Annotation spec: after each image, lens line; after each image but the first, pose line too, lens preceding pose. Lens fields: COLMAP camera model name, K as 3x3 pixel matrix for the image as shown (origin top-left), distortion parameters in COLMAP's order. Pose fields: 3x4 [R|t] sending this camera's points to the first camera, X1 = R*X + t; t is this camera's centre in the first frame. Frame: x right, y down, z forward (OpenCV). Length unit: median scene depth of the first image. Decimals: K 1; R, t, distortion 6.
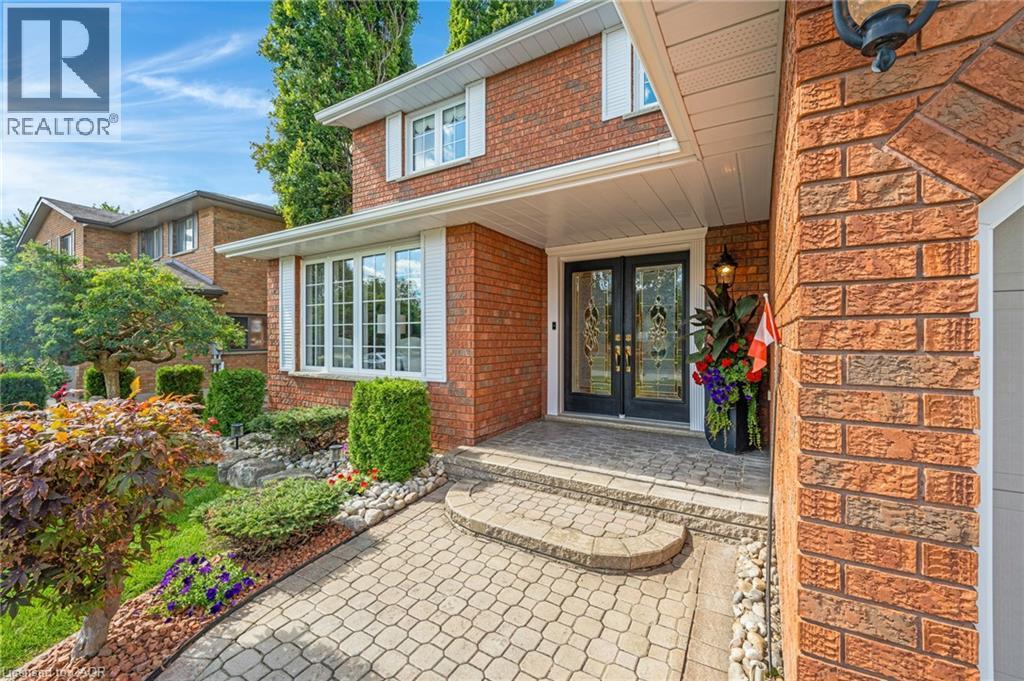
lens RADIAL K [[417.3, 0, 511.5], [0, 417.3, 338.1], [0, 0, 1]] dist [-0.000253, -0.000029]
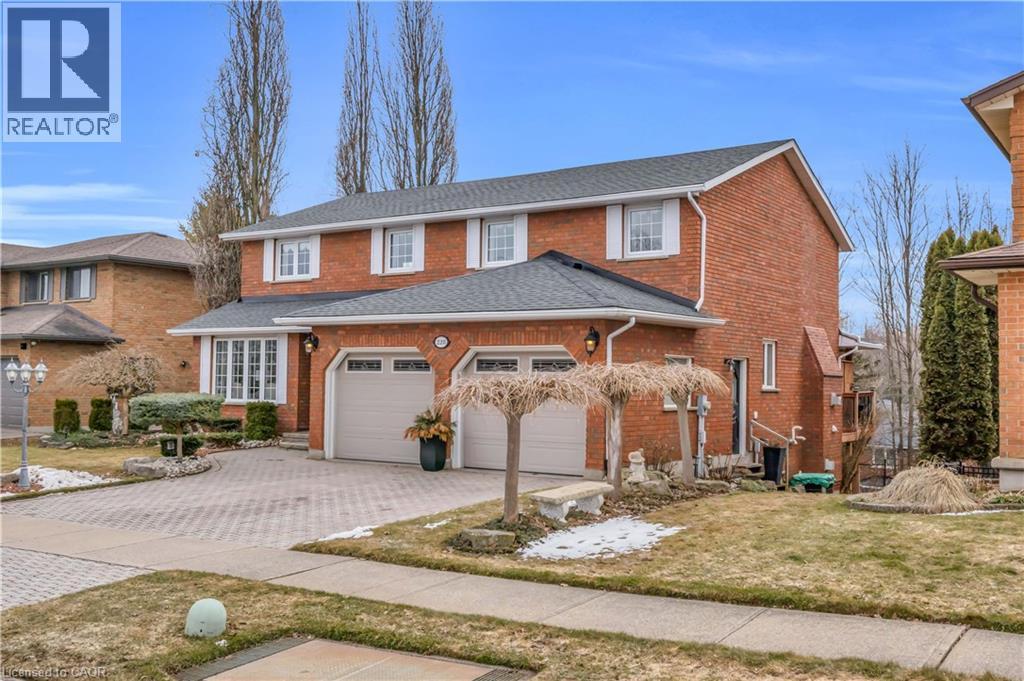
lens RADIAL K [[956.9, 0, 512.4], [0, 956.9, 341.0], [0, 0, 1]] dist [0.002767, 0.000000]
pose [[0.998896, 0.012077, -0.045397, 1.068194], [-0.014059, 0.998950, -0.043612, -0.018886], [0.044822, 0.044202, 0.998017, -3.385936]]
